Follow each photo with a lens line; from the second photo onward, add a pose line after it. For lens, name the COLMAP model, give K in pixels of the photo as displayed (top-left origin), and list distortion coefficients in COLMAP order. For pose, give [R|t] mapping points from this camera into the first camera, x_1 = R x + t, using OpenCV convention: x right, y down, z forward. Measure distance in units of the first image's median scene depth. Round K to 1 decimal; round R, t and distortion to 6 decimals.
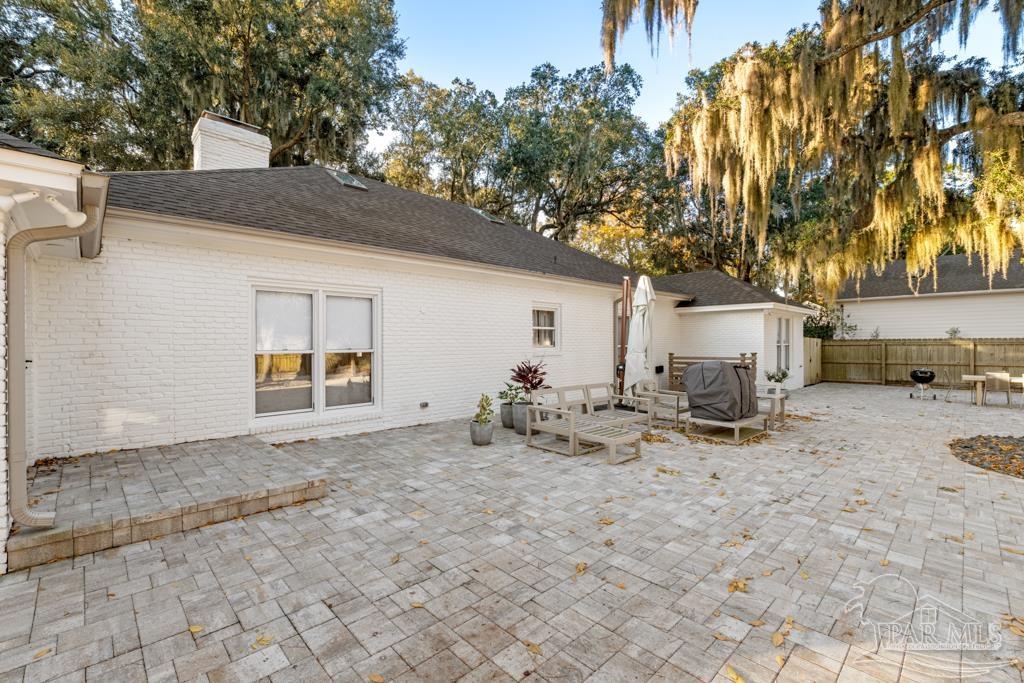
lens RADIAL K [[447.6, 0, 514.8], [0, 447.6, 341.7], [0, 0, 1]] dist [-0.002355, -0.000897]
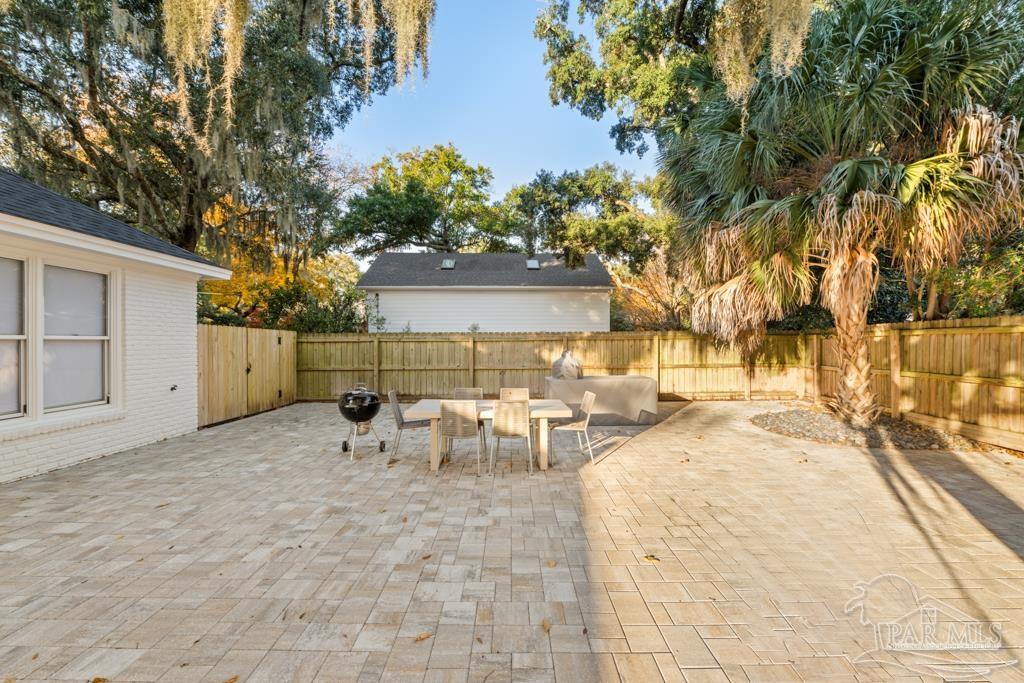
lens RADIAL K [[410.8, 0, 515.1], [0, 410.8, 341.5], [0, 0, 1]] dist [-0.011586, 0.000564]
pose [[0.693520, 0.003613, 0.720429, 0.856579], [-0.005120, 0.999987, -0.000086, 0.009309], [-0.720420, -0.003629, 0.693529, 0.698339]]
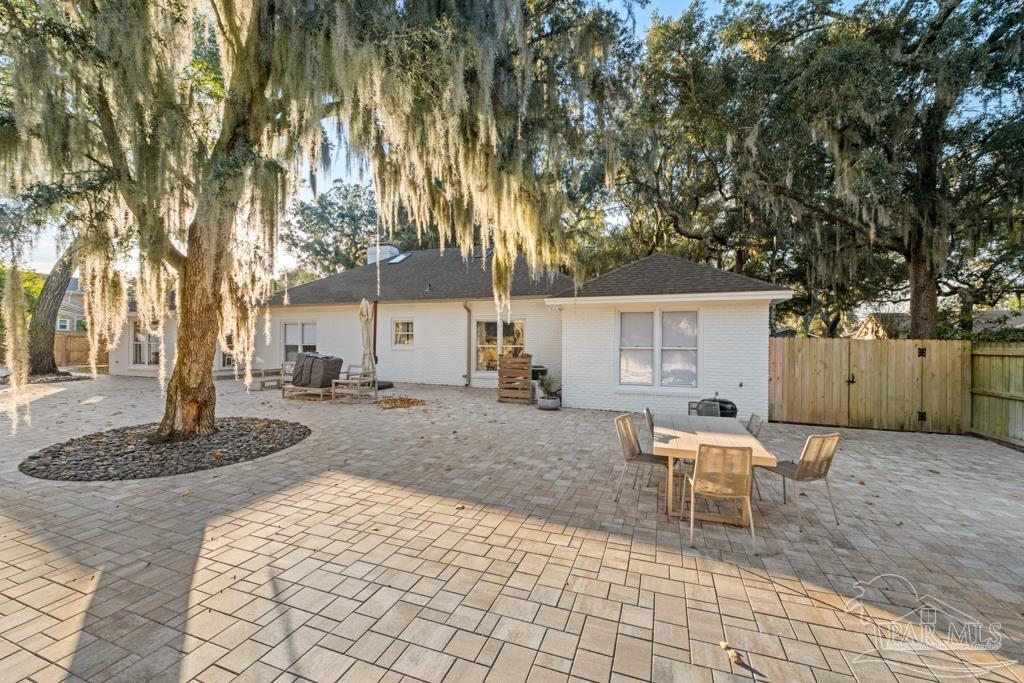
lens RADIAL K [[410.8, 0, 514.1], [0, 410.8, 342.0], [0, 0, 1]] dist [-0.011586, 0.000564]
pose [[0.416012, 0.005167, -0.909344, 1.400301], [-0.004093, 0.999984, 0.003809, -0.005762], [0.909350, 0.002137, 0.416027, 0.702761]]
